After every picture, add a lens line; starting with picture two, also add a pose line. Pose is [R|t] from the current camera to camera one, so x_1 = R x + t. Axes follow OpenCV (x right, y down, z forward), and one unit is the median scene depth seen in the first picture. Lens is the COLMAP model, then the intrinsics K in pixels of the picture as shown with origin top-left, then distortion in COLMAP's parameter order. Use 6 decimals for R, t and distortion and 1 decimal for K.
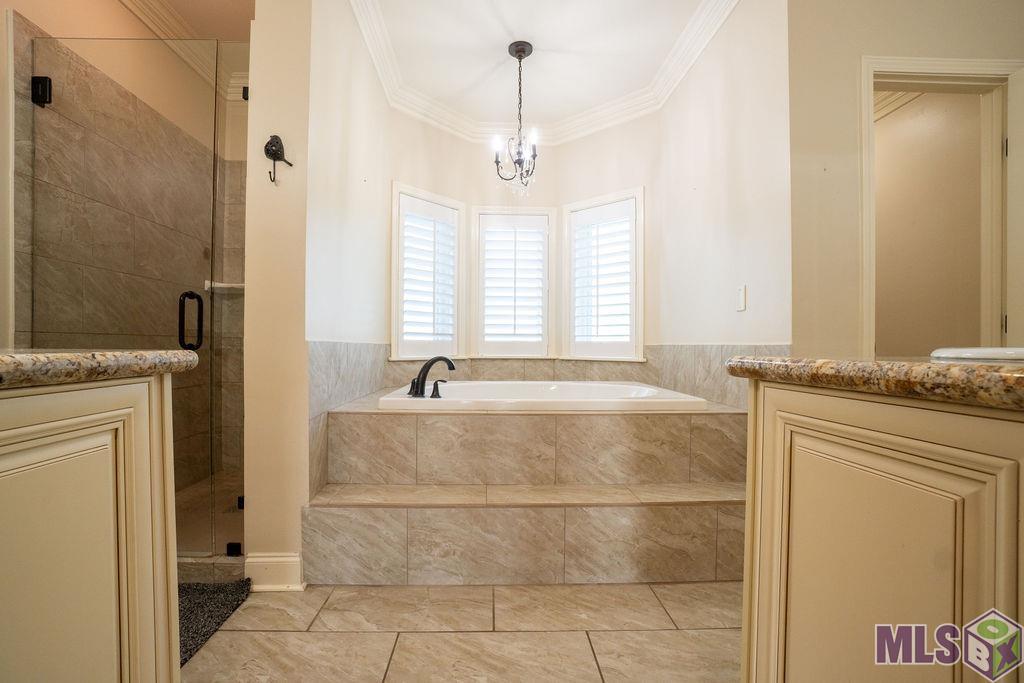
lens RADIAL K [[452.4, 0, 498.8], [0, 452.4, 346.6], [0, 0, 1]] dist [-0.065863, 0.026034]
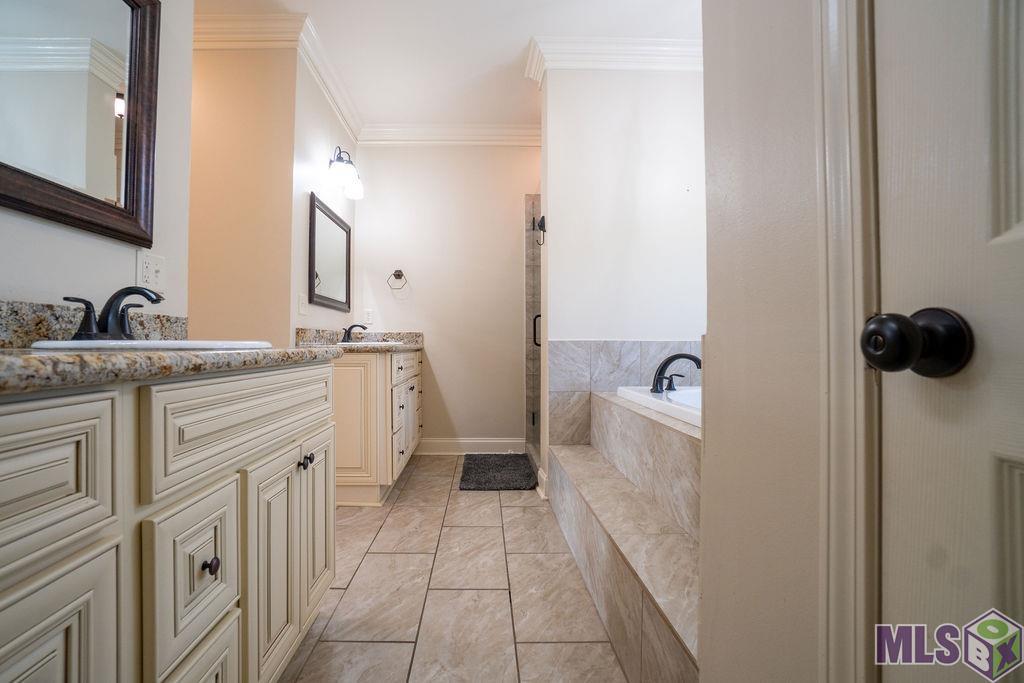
lens RADIAL K [[452.4, 0, 498.8], [0, 452.4, 346.6], [0, 0, 1]] dist [-0.065863, 0.026034]
pose [[0.024787, -0.005102, -0.999680, 1.157572], [-0.000555, 0.999987, -0.005117, 0.015798], [0.999693, 0.000682, 0.024783, 0.806088]]
